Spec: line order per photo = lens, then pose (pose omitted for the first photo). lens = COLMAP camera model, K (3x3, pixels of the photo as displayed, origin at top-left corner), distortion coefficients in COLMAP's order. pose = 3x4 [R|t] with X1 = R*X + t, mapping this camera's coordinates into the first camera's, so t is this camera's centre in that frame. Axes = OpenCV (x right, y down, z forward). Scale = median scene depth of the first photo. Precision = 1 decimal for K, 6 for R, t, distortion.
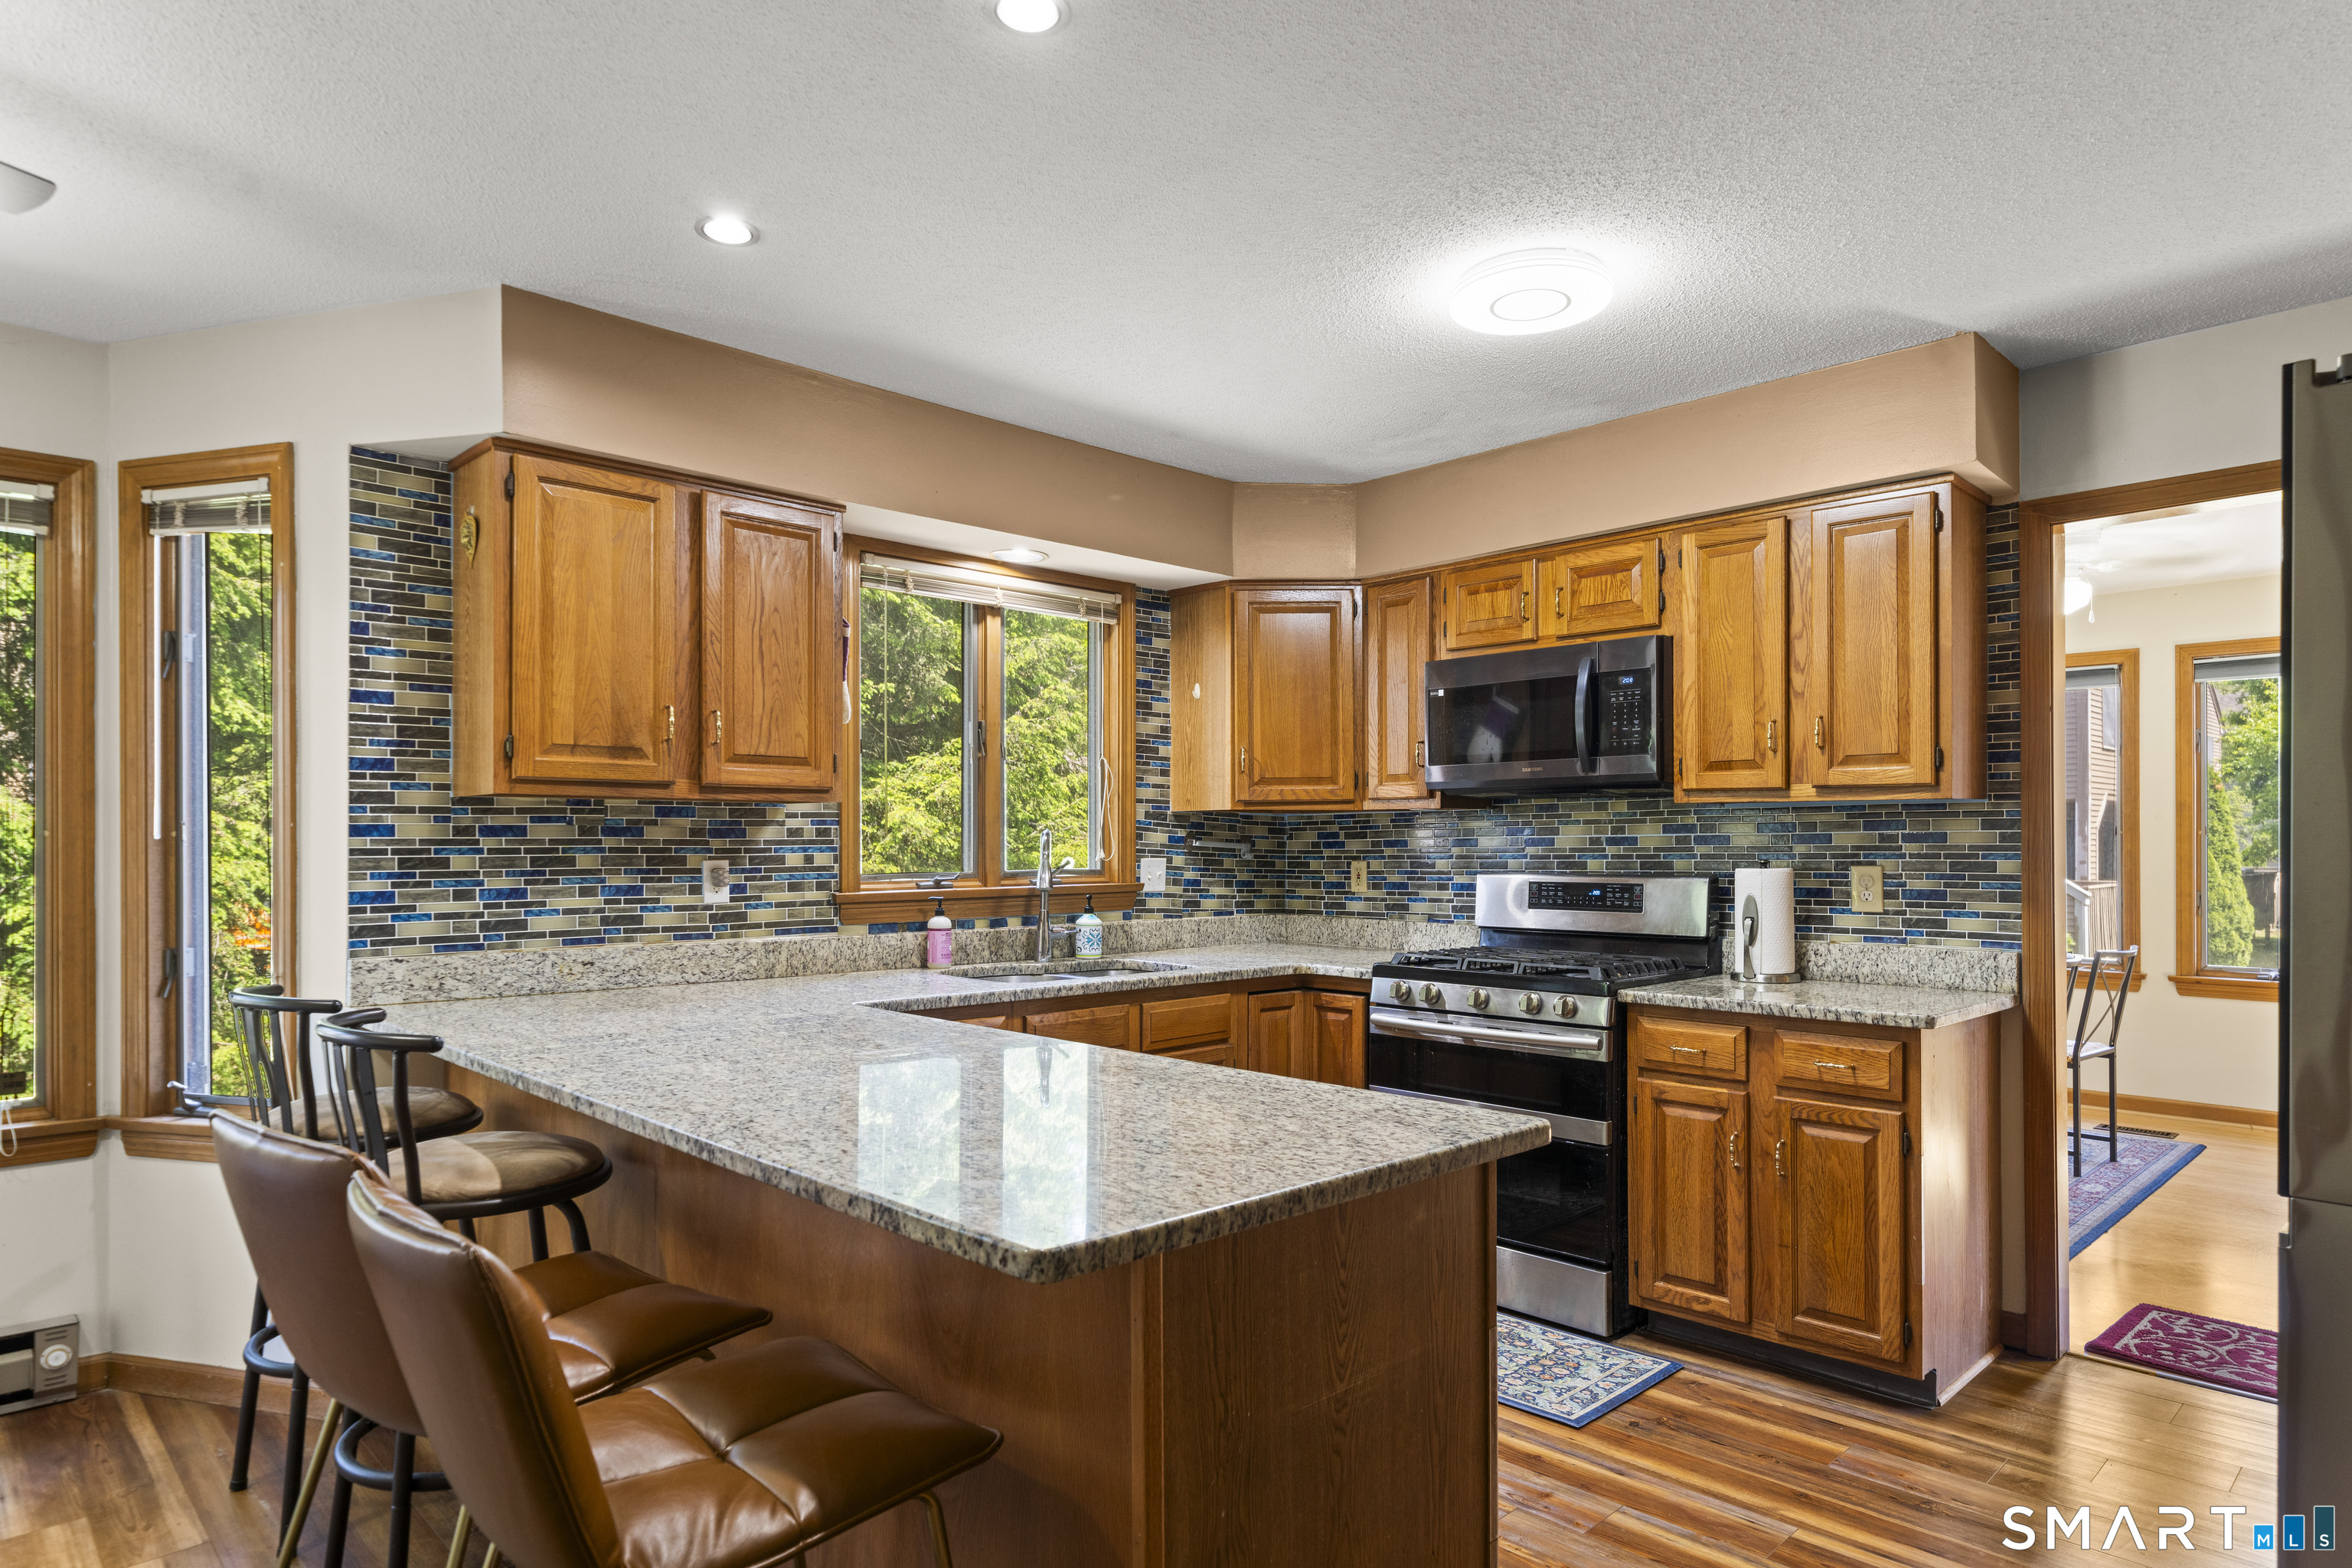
lens RADIAL K [[1325.2, 0, 1149.4], [0, 1325.2, 835.7], [0, 0, 1]] dist [0.000934, 0.000284]
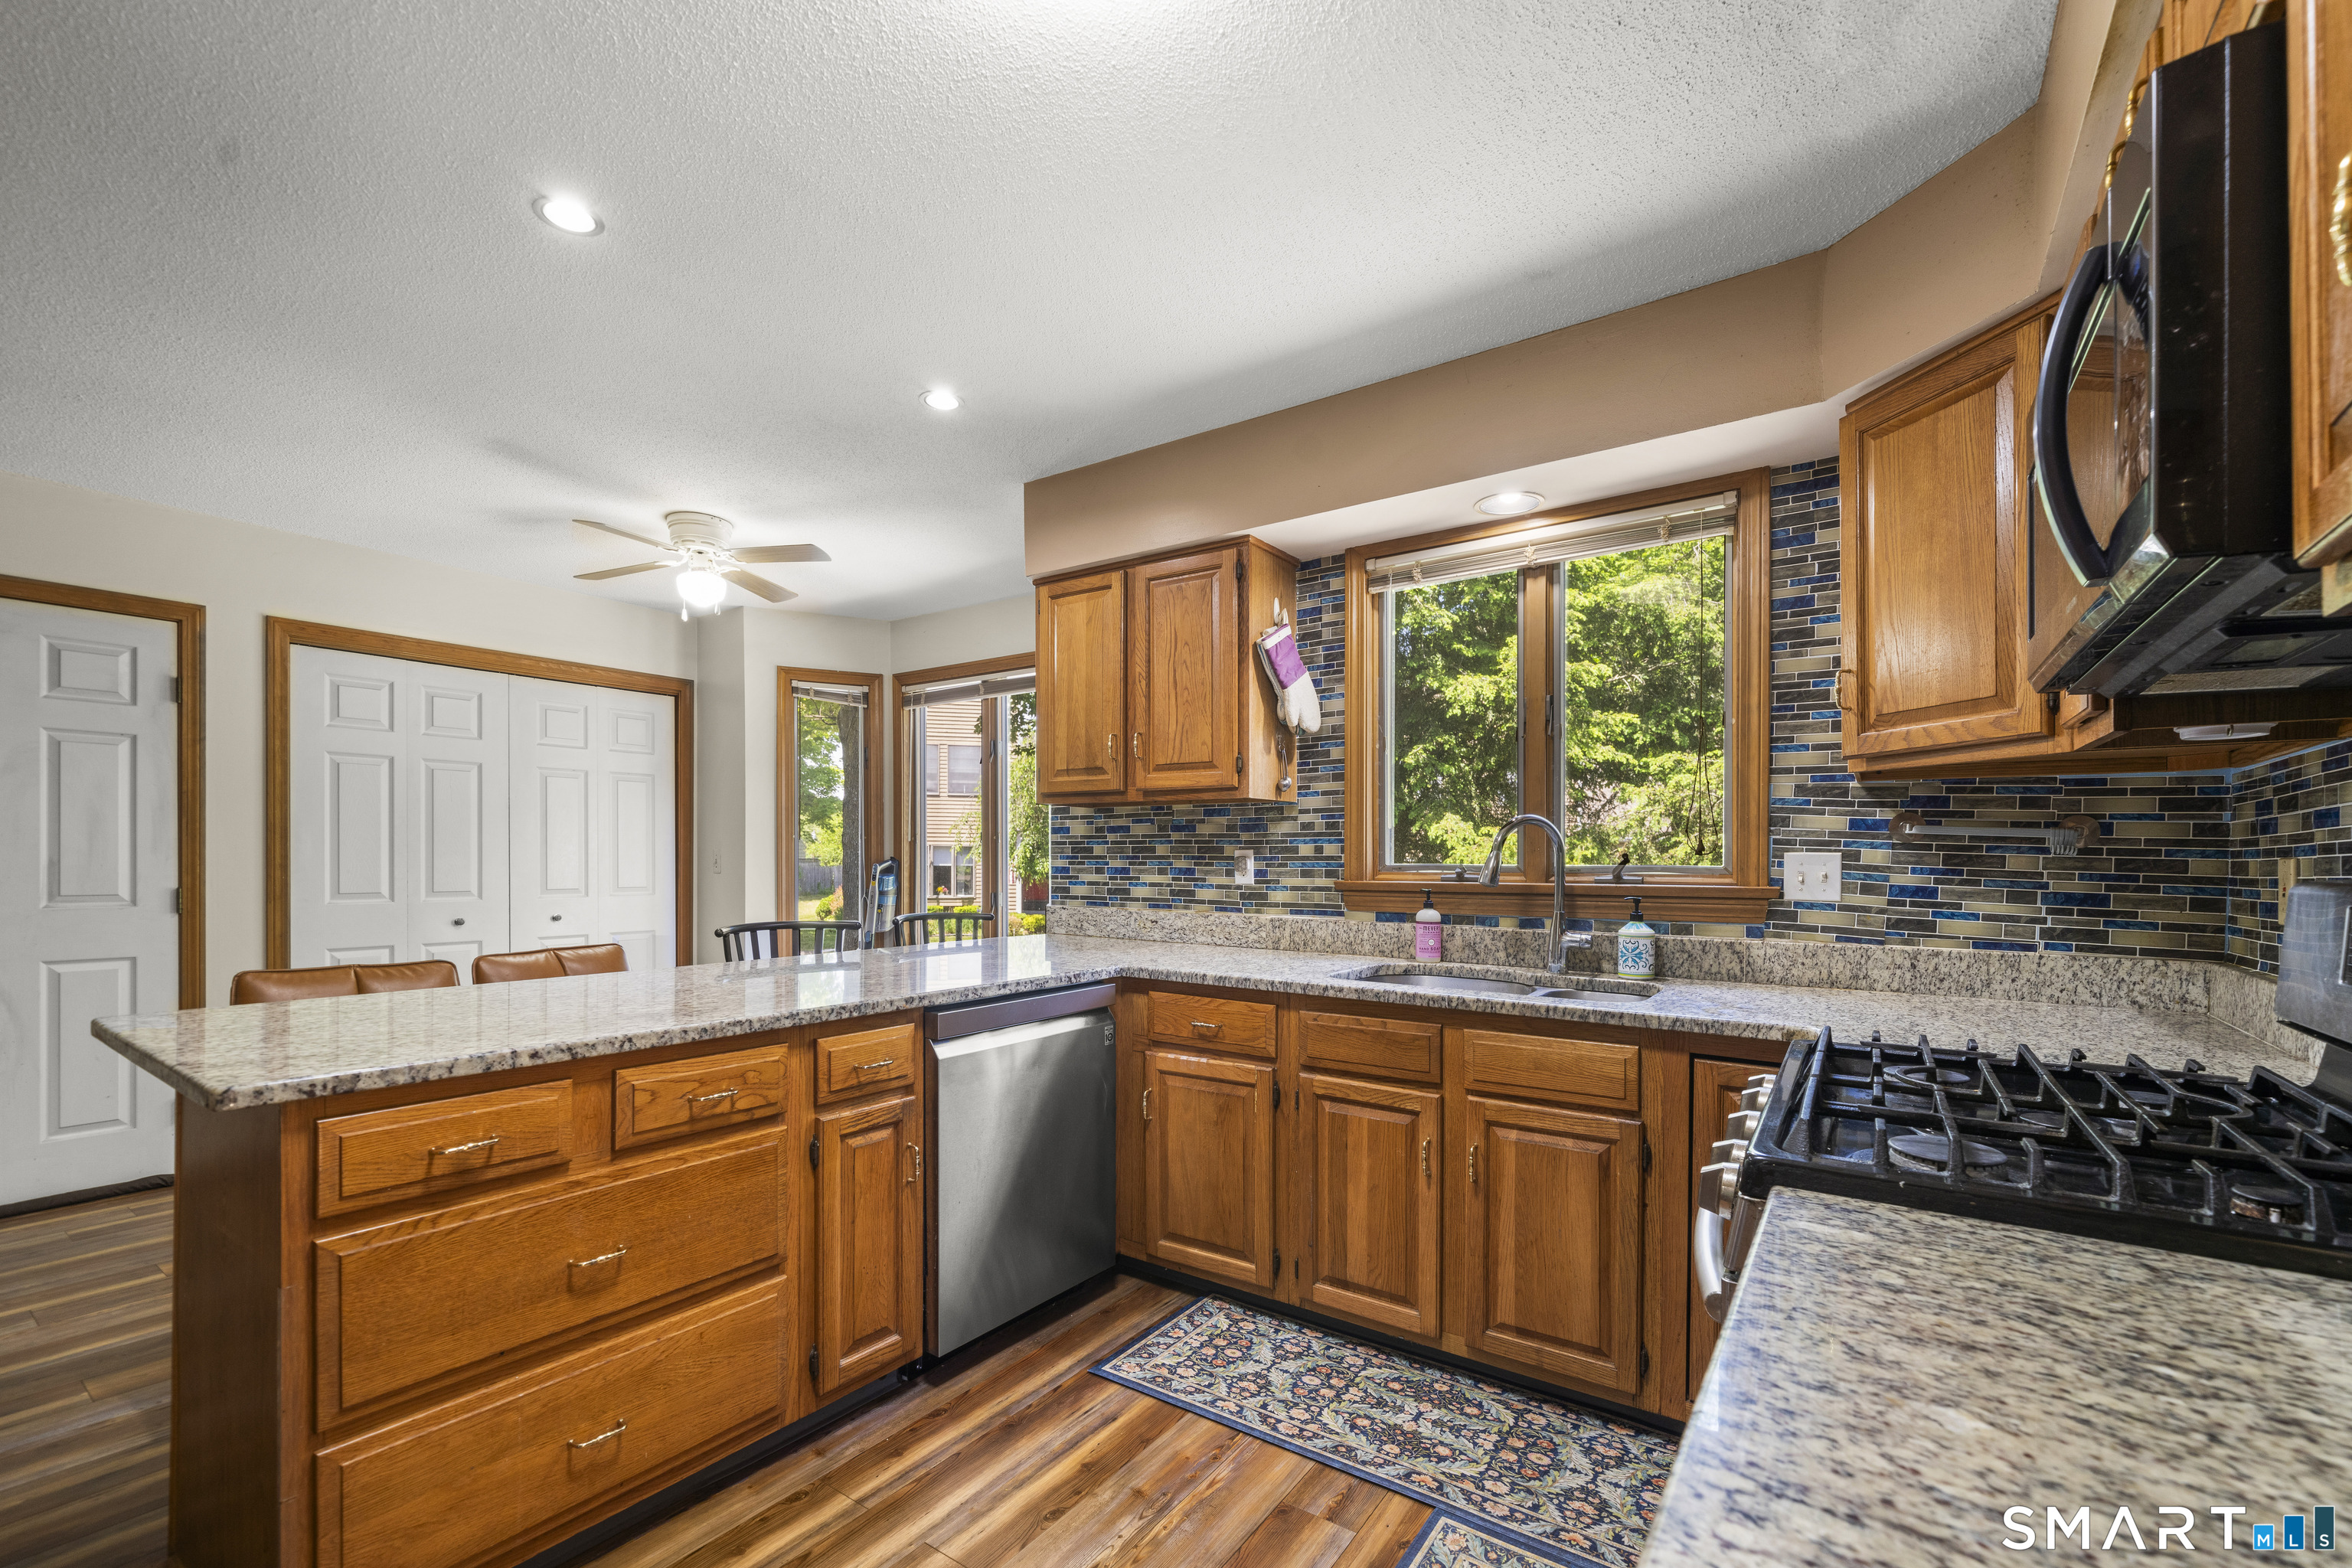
lens RADIAL K [[973.3, 0, 1189.7], [0, 973.3, 857.3], [0, 0, 1]] dist [0.000914, 0.000193]
pose [[0.217944, 0.000803, -0.975961, 0.600865], [0.000330, 1.000000, 0.000897, 0.026745], [0.975961, -0.000518, 0.217944, 0.811545]]
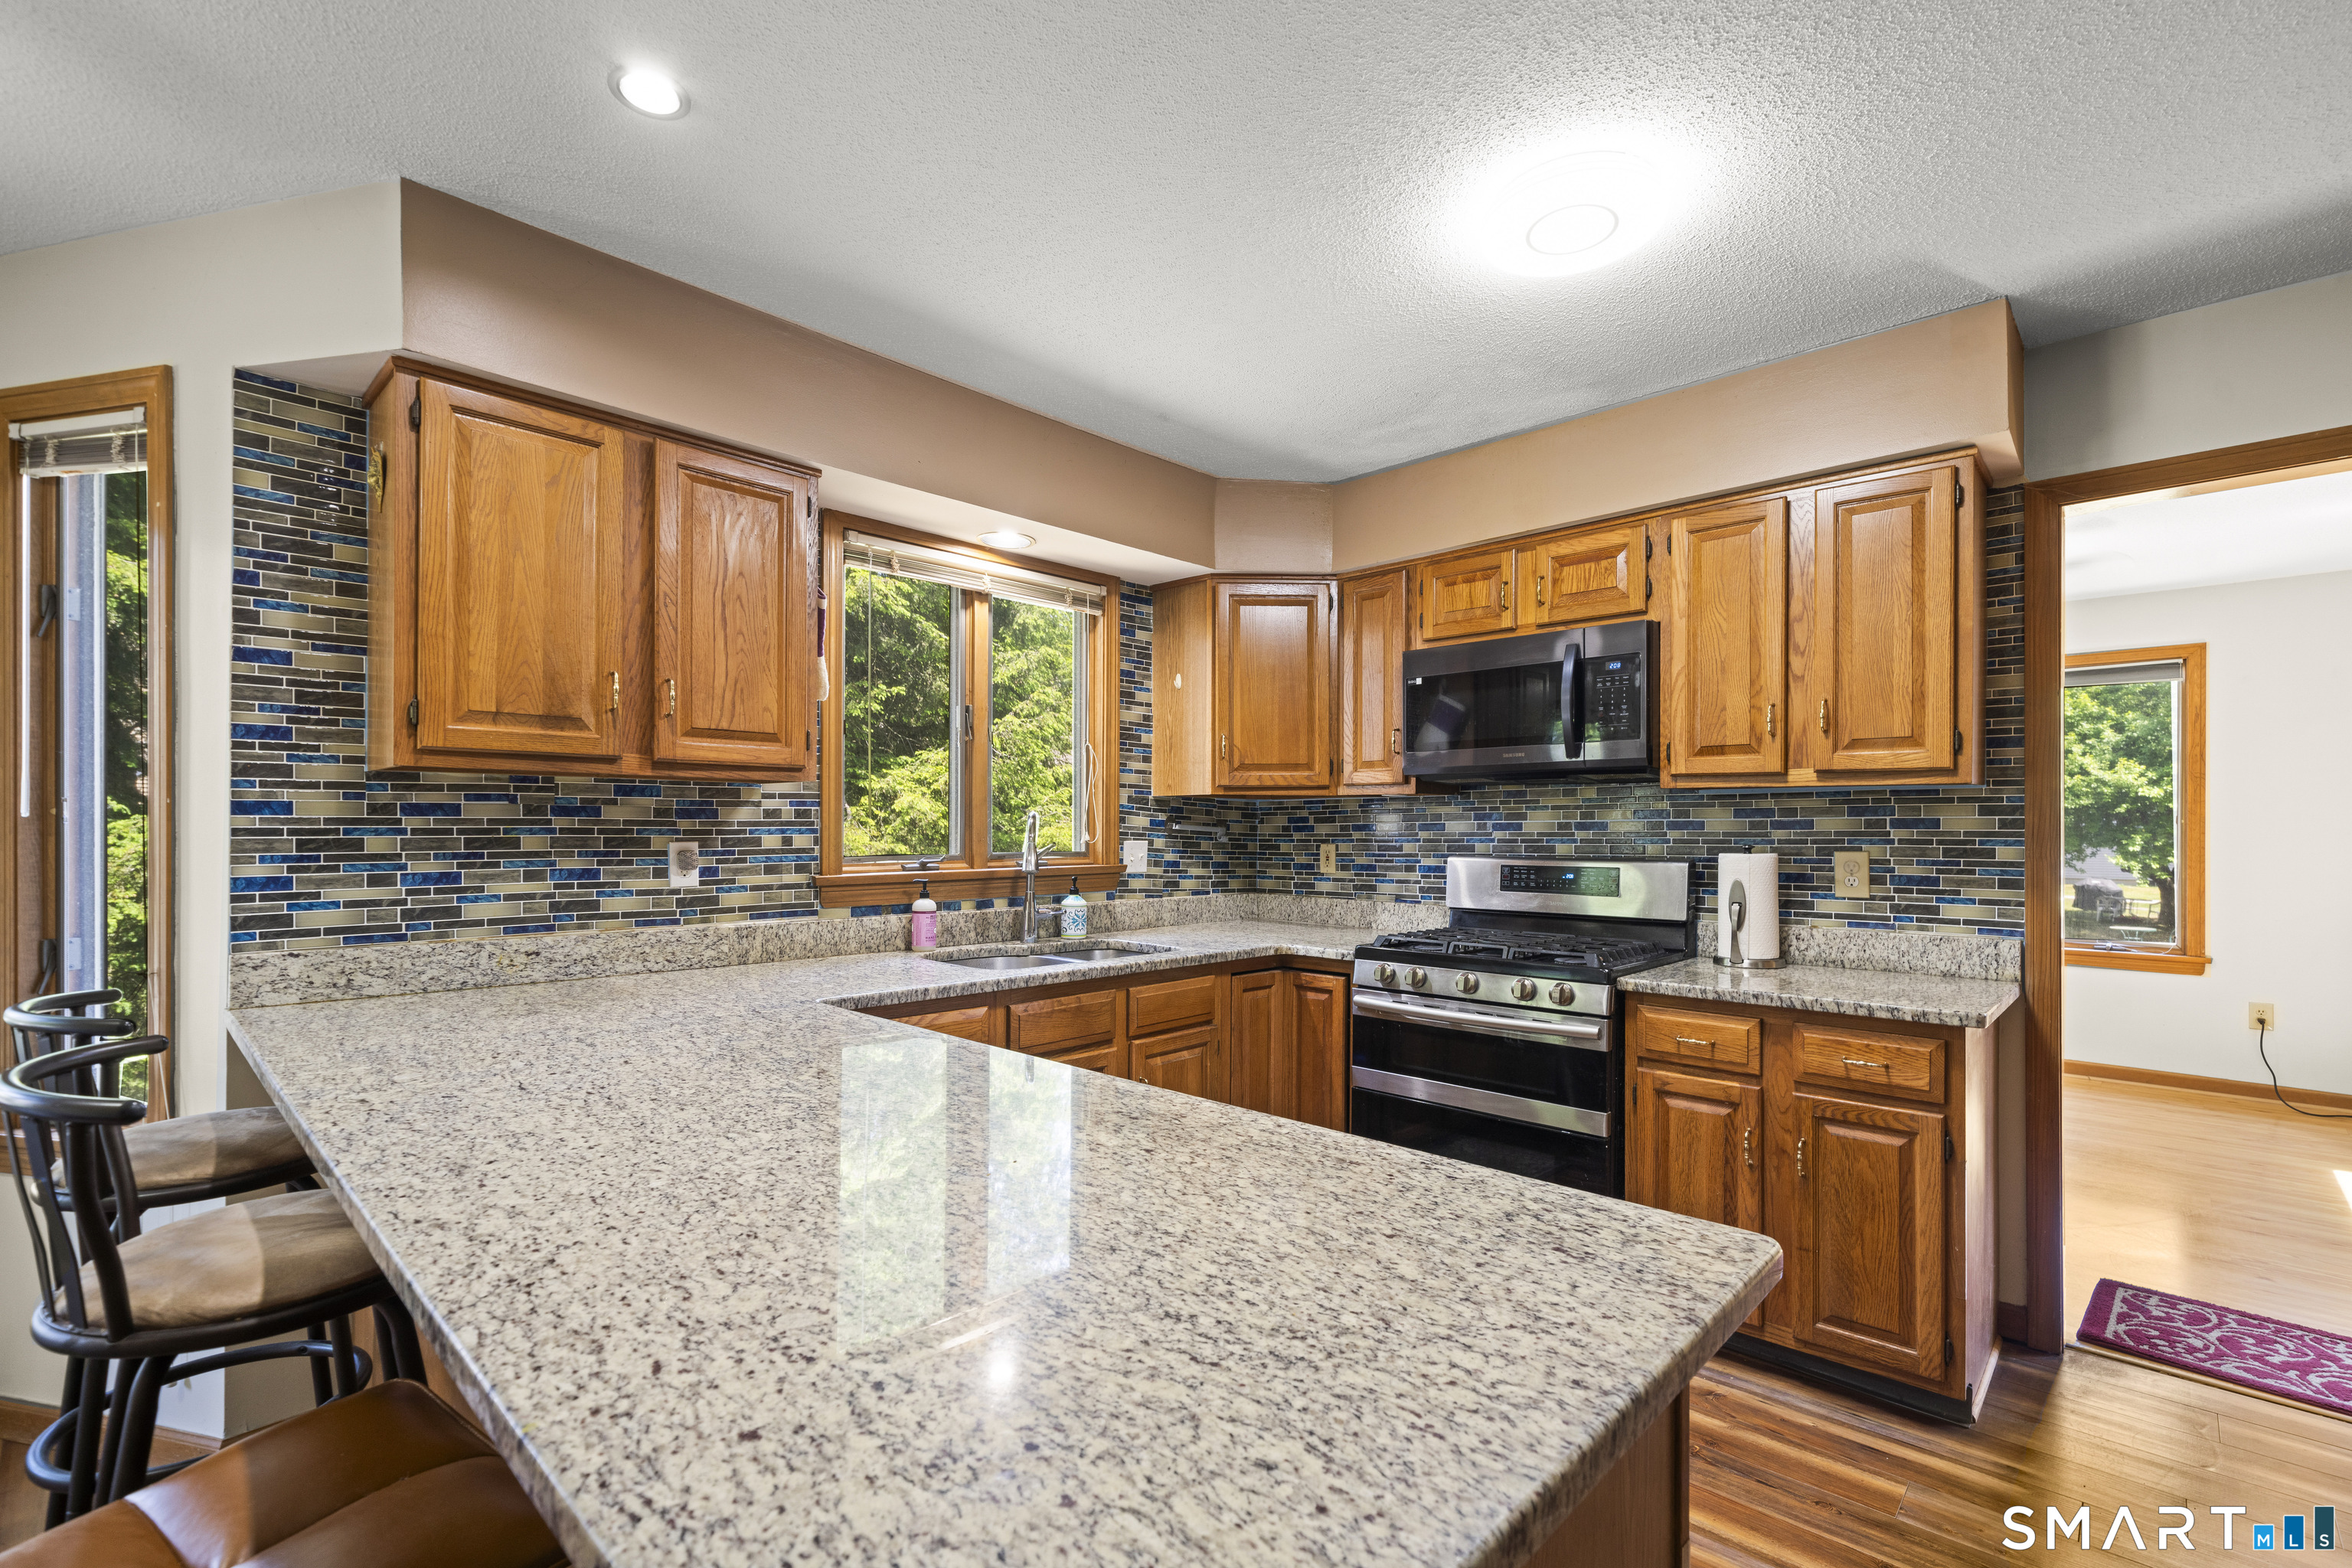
lens RADIAL K [[1031.0, 0, 1163.3], [0, 1031.0, 823.0], [0, 0, 1]] dist [-0.000047, 0.000222]
pose [[0.998979, 0.004235, 0.044980, -0.016878], [-0.004306, 0.999990, 0.001472, 0.002362], [-0.044973, -0.001665, 0.998987, 0.262564]]
